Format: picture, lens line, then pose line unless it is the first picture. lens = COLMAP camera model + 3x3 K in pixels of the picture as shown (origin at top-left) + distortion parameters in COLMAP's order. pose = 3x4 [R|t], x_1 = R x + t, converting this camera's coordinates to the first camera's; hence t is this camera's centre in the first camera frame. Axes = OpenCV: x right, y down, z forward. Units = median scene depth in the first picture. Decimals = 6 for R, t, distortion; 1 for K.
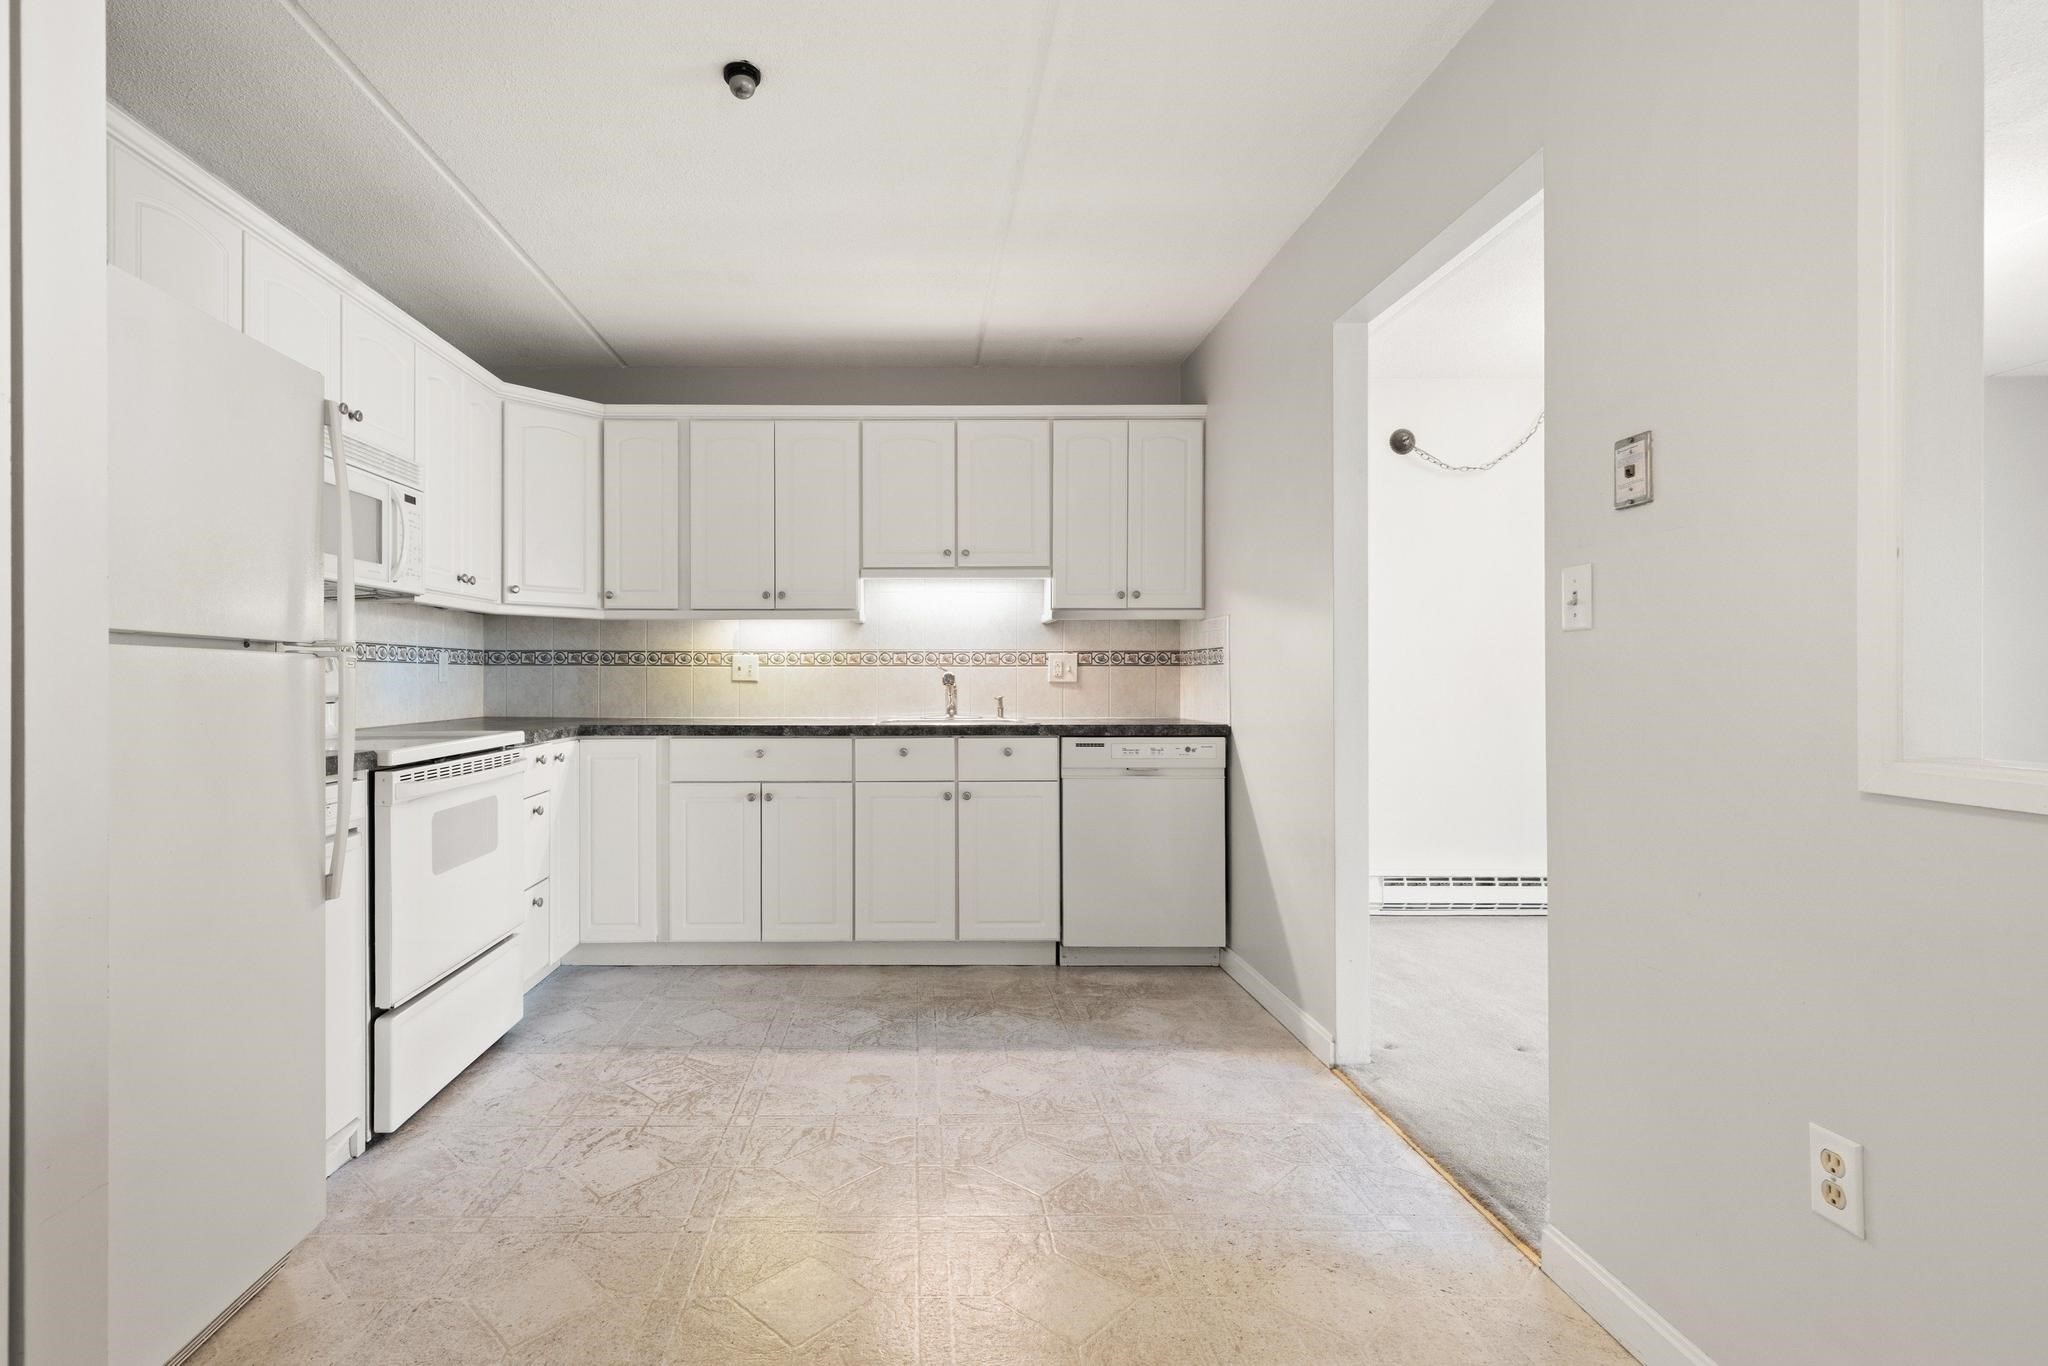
lens RADIAL K [[954.9, 0, 973.5], [0, 954.9, 674.8], [0, 0, 1]] dist [0.016172, -0.000211]
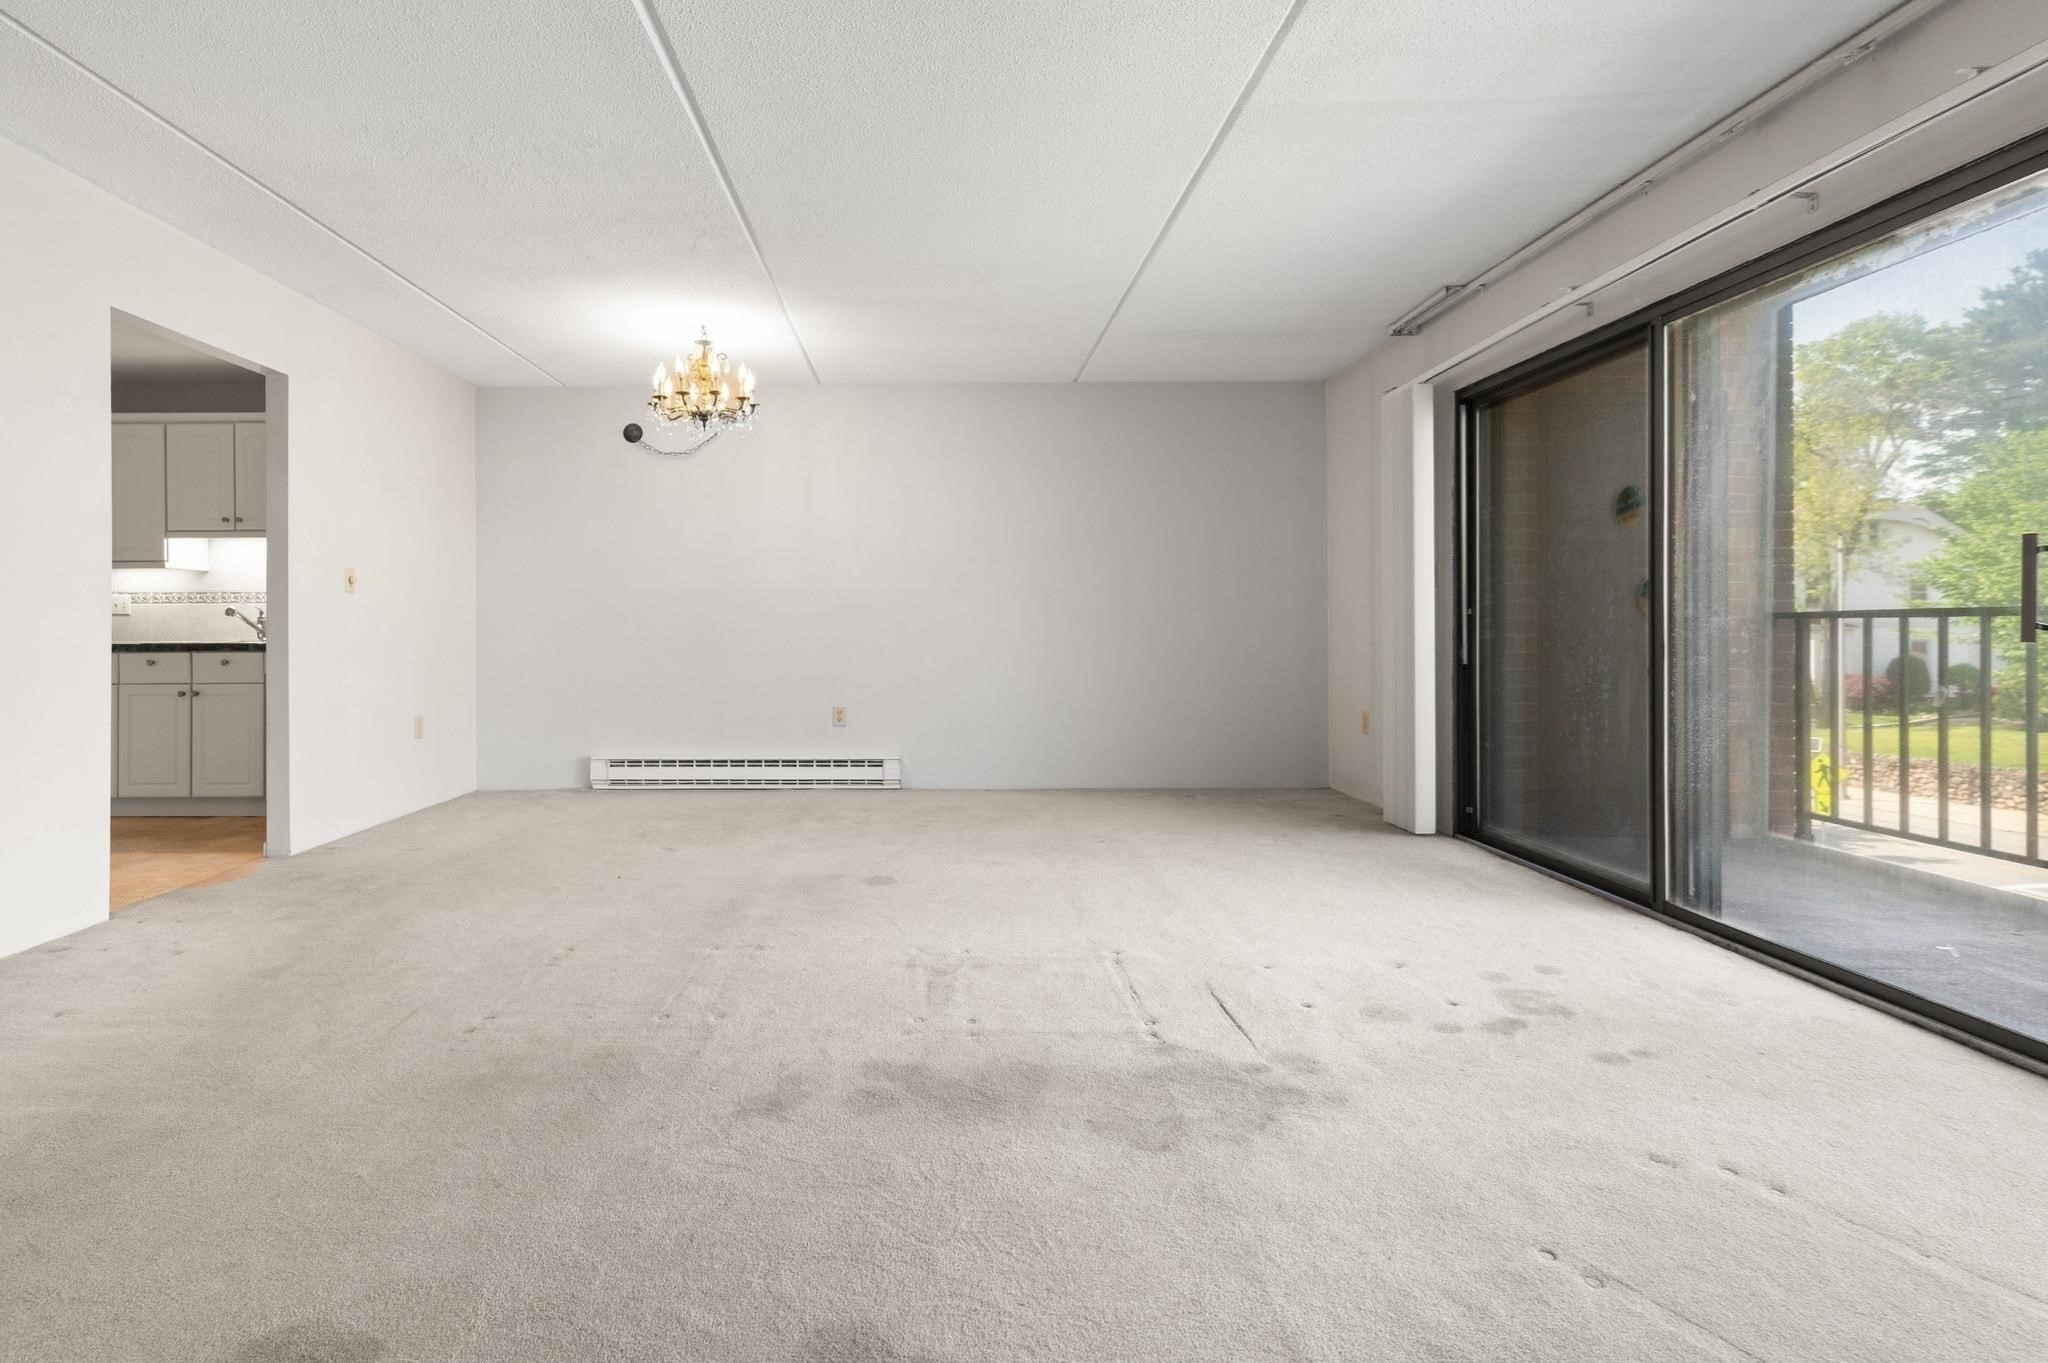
lens RADIAL K [[934.1, 0, 1014.5], [0, 934.1, 631.3], [0, 0, 1]] dist [0.001466, 0.001609]
pose [[0.999742, -0.002478, -0.022590, 1.071997], [0.002620, 0.999977, 0.006229, 0.025826], [0.022574, -0.006286, 0.999725, -0.303109]]
